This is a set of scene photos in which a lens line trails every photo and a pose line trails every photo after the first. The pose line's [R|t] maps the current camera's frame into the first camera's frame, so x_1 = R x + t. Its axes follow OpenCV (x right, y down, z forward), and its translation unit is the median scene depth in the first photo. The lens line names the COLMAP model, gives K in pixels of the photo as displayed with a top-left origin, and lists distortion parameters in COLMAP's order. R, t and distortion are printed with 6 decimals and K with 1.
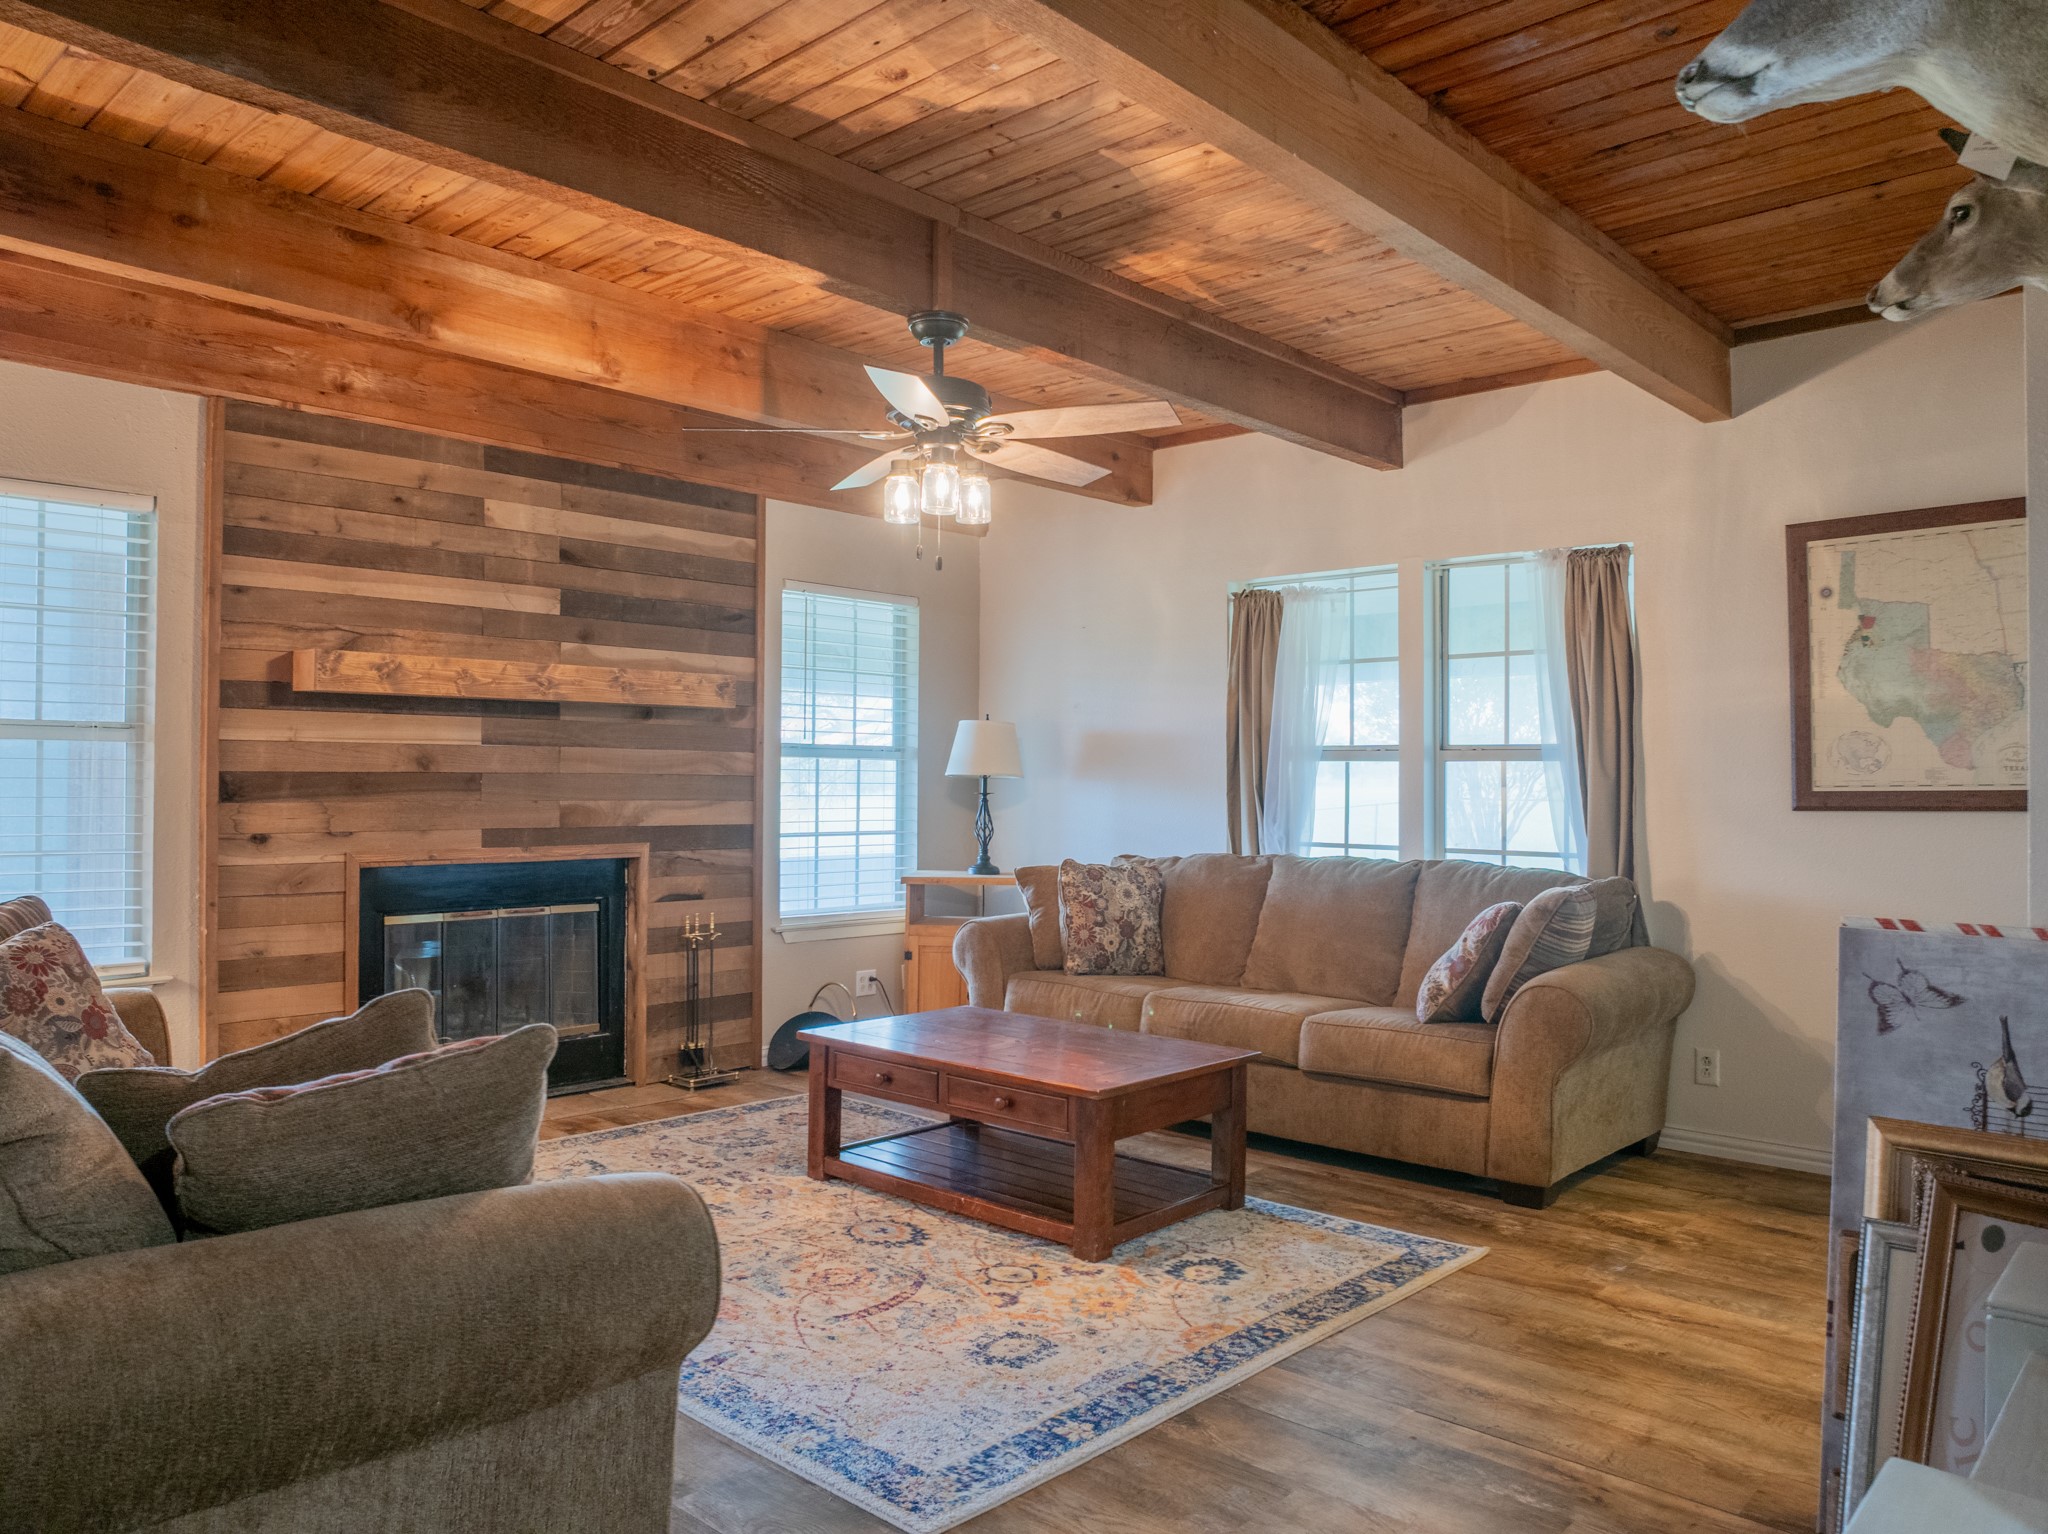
lens RADIAL K [[1438.8, 0, 1030.2], [0, 1438.8, 764.6], [0, 0, 1]] dist [-0.043366, 0.009182]
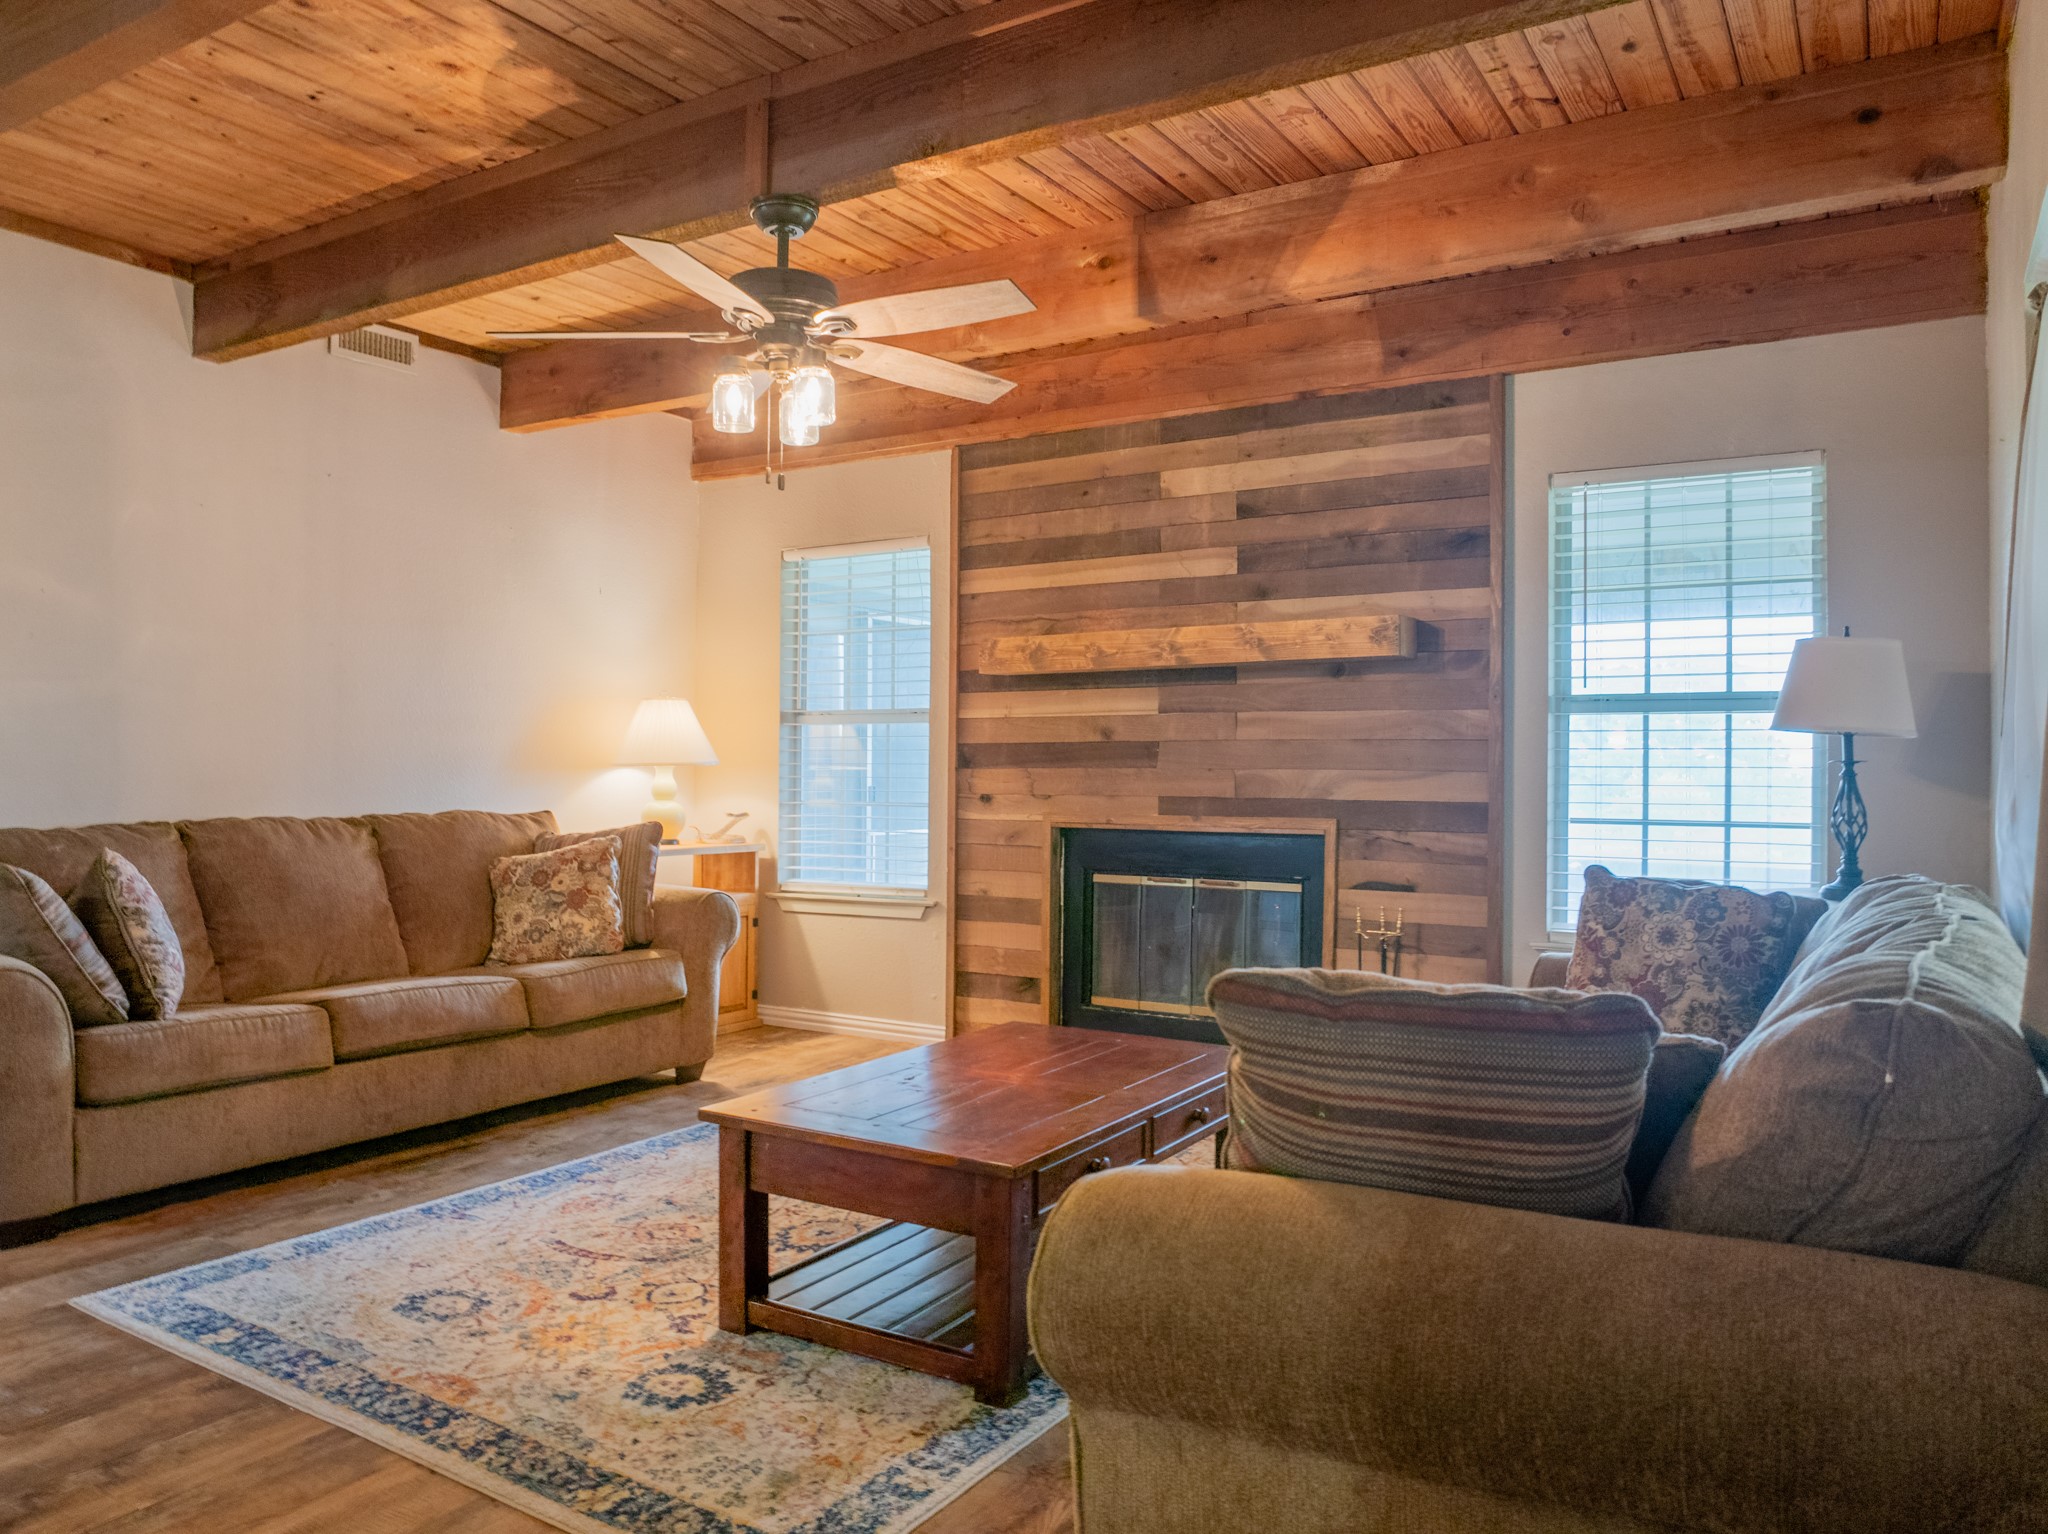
lens RADIAL K [[1438.8, 0, 1031.1], [0, 1438.8, 771.1], [0, 0, 1]] dist [-0.043366, 0.009182]
pose [[0.192286, -0.003600, -0.981332, 0.681597], [0.008520, 0.999962, -0.001999, 0.031664], [0.981302, -0.007977, 0.192309, 0.806364]]
